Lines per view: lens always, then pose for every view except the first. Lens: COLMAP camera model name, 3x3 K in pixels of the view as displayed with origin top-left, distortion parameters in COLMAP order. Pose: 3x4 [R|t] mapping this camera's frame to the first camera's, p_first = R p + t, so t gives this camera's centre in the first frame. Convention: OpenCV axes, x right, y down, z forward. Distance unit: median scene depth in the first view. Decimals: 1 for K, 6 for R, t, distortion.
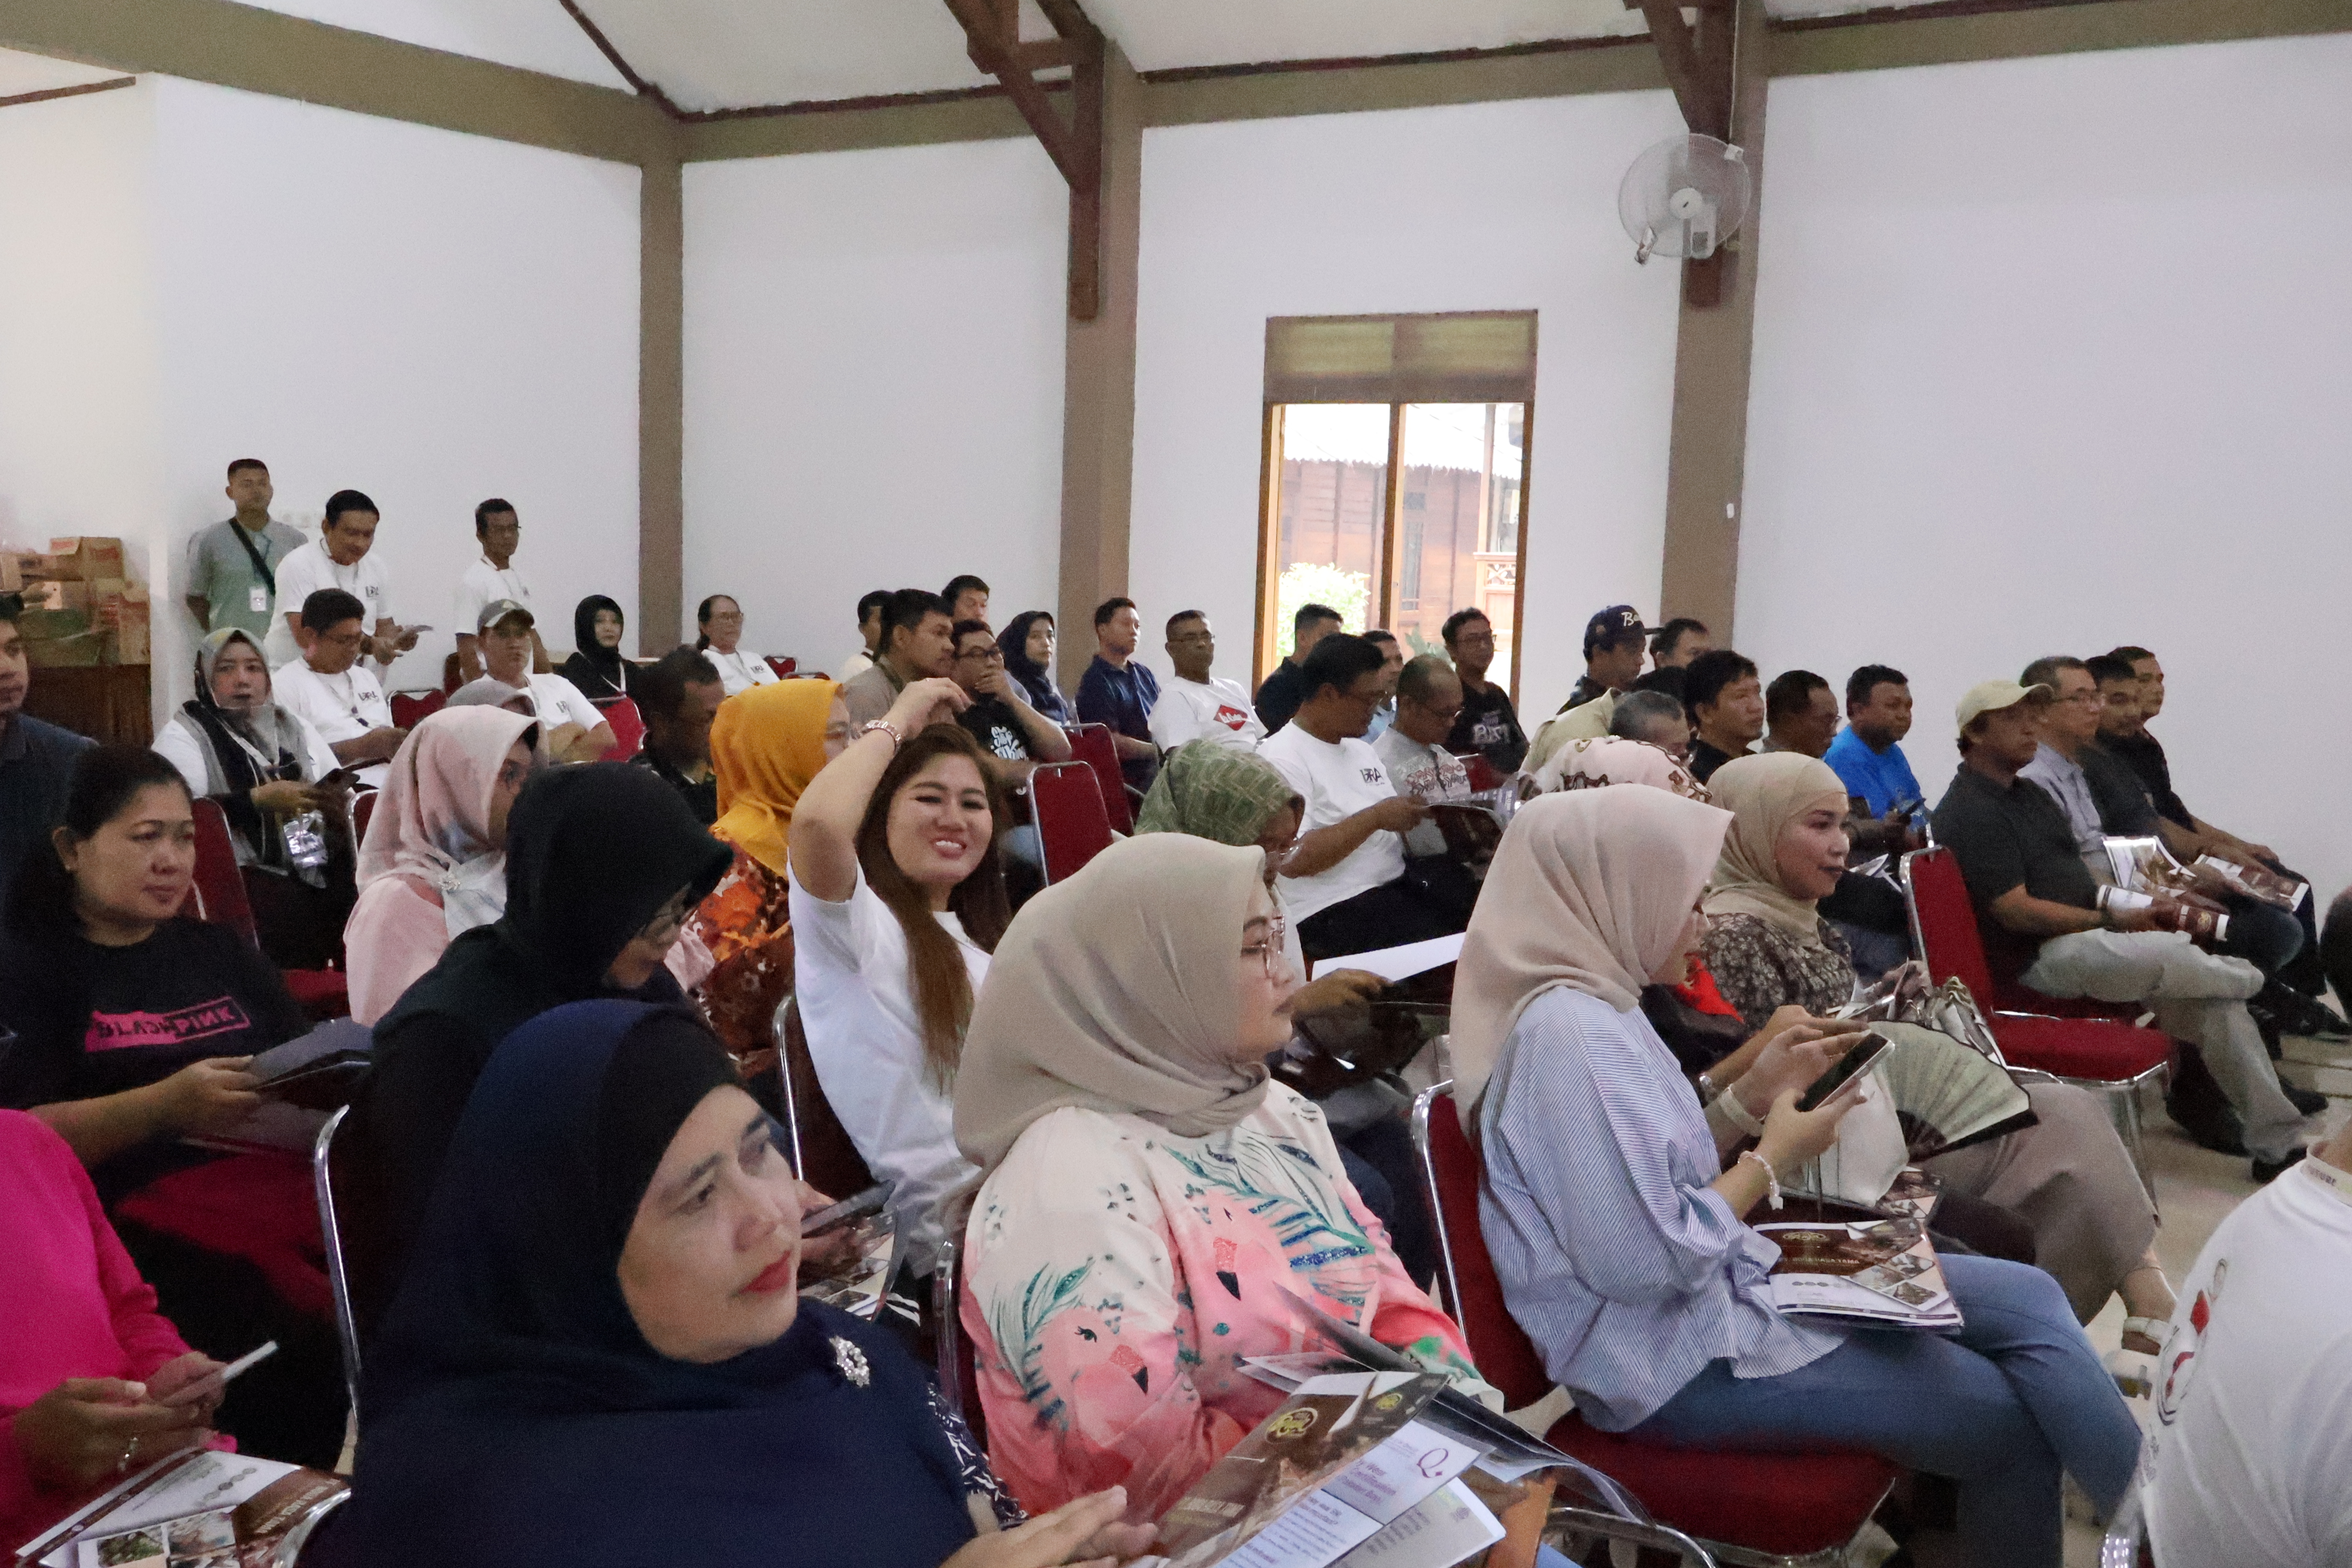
lens RADIAL K [[2222.8, 0, 1170.6], [0, 2222.8, 778.0], [0, 0, 1]] dist [0.005060, -0.012171]
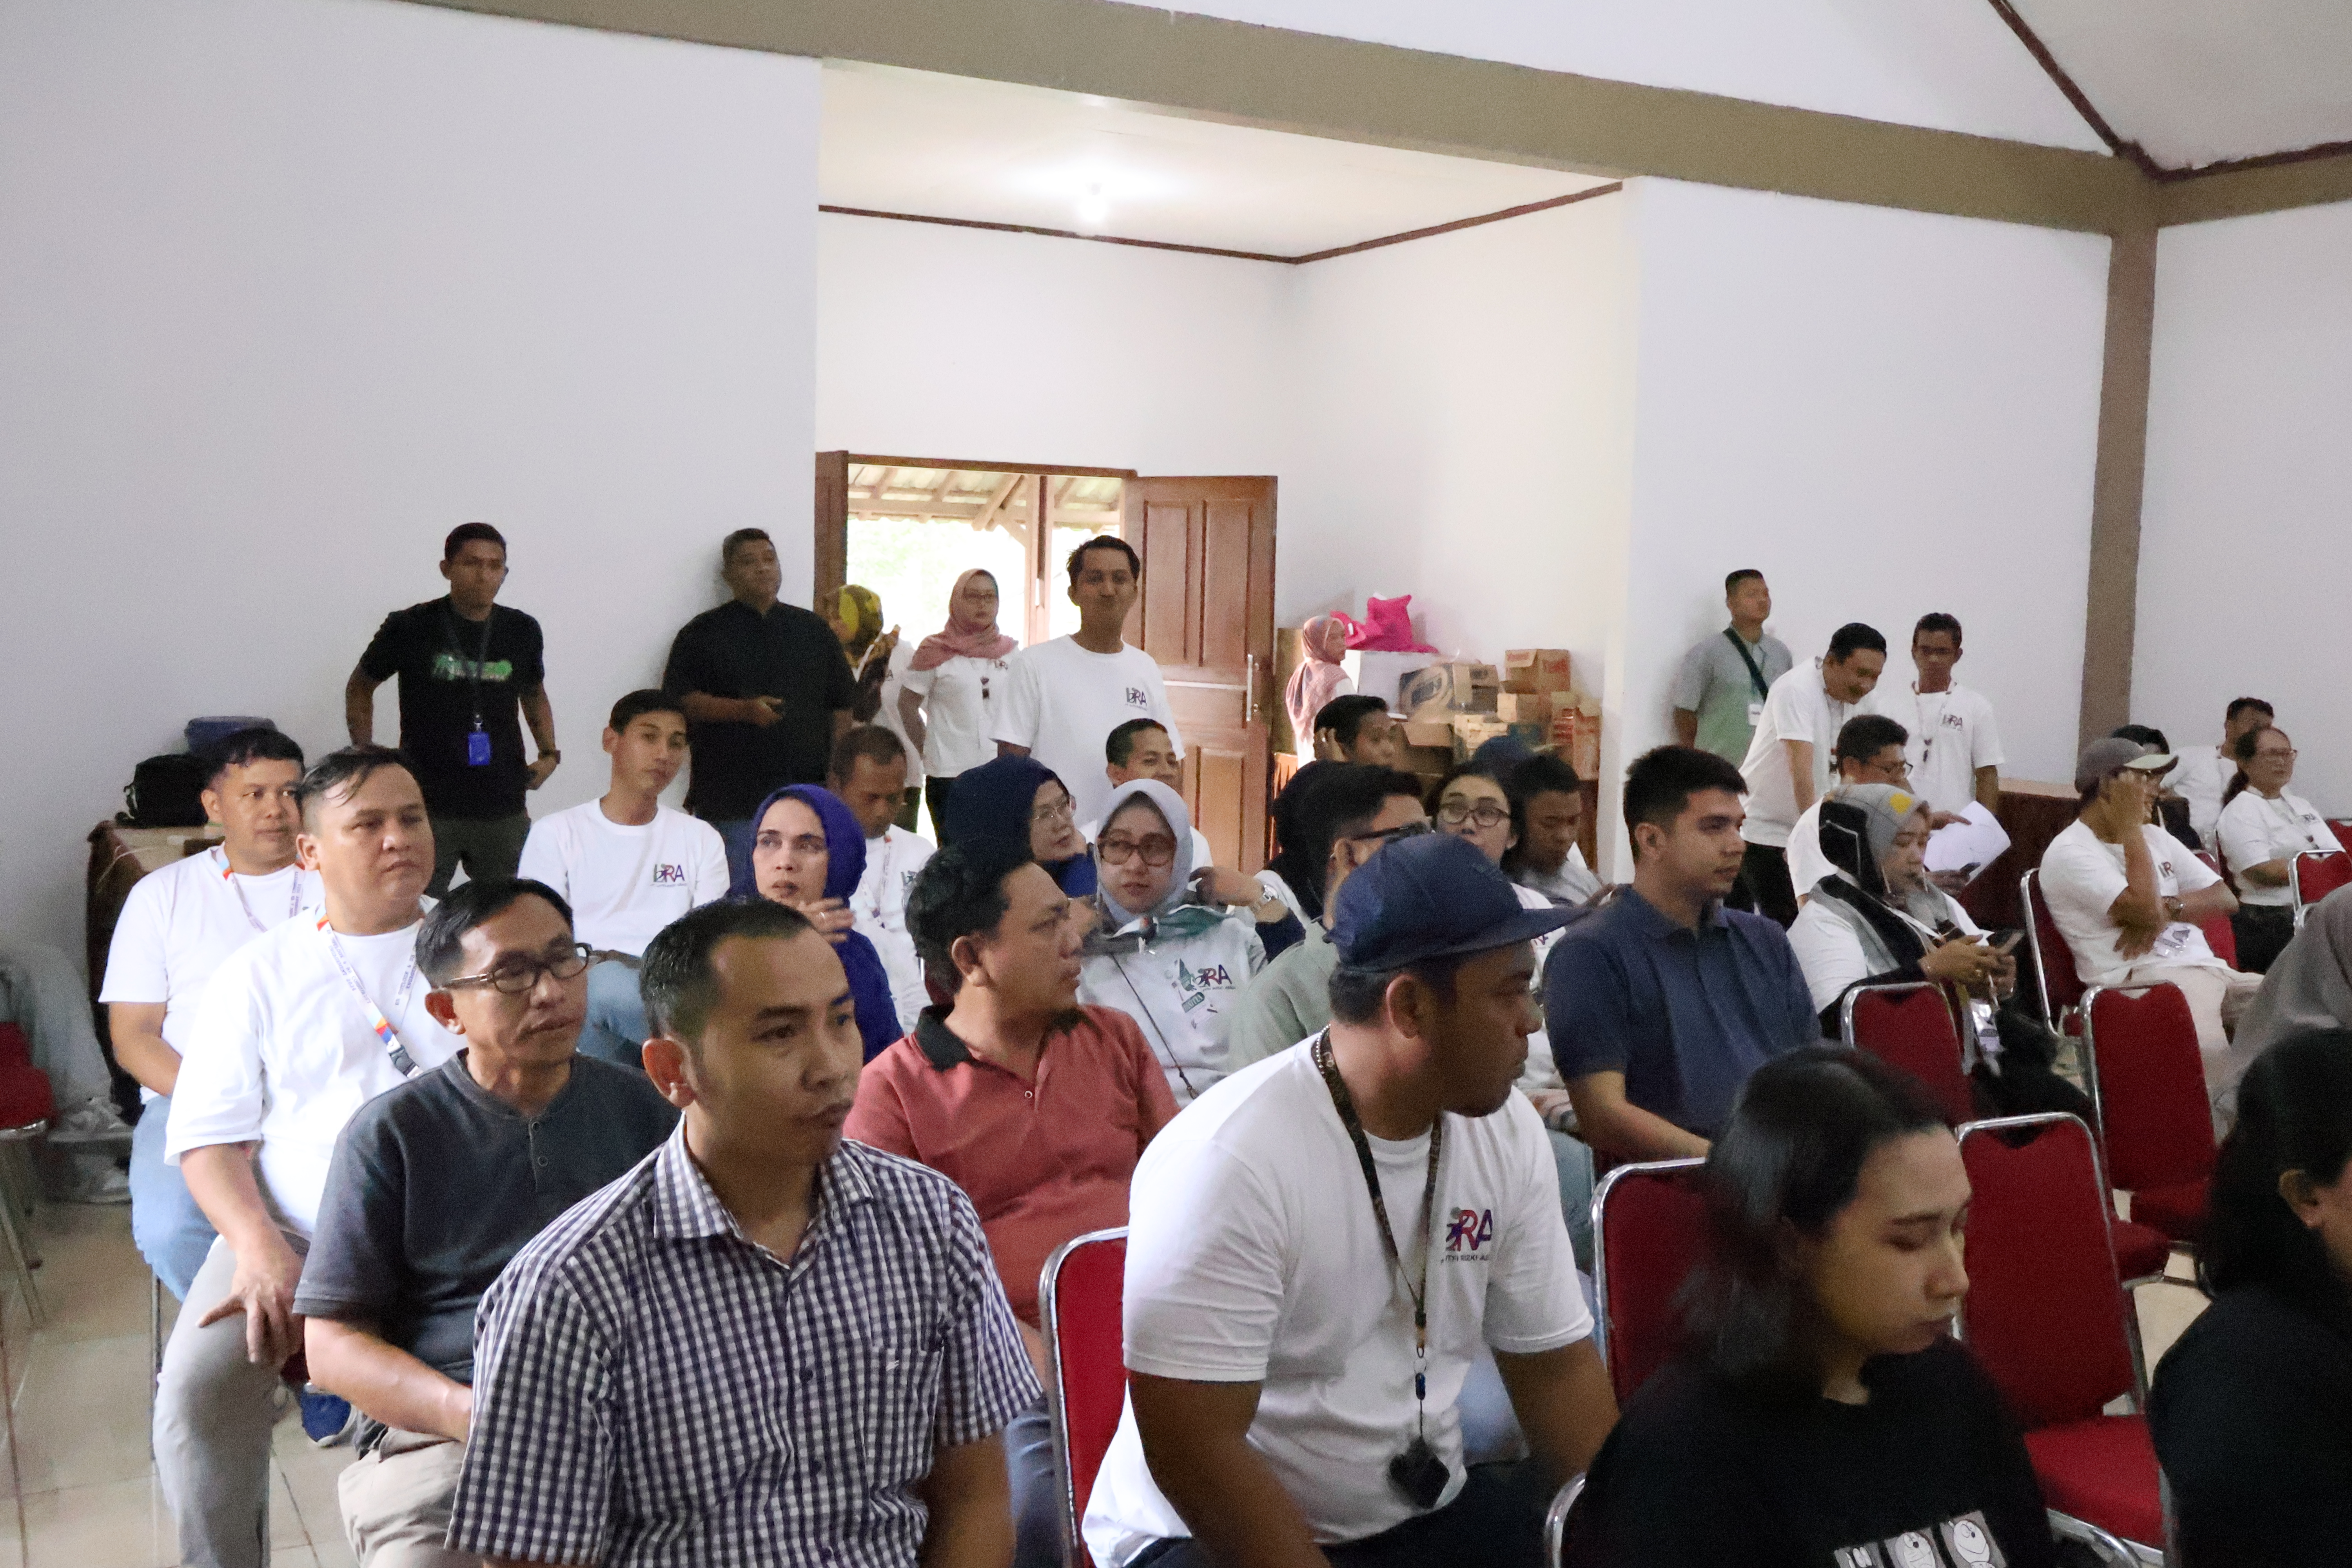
lens RADIAL K [[2222.8, 0, 1170.6], [0, 2222.8, 778.0], [0, 0, 1]] dist [0.005060, -0.012171]
pose [[0.870673, 0.037179, -0.490455, -0.142119], [-0.056820, 0.998066, -0.025210, -0.016937], [0.488570, 0.049818, 0.871102, 0.060735]]
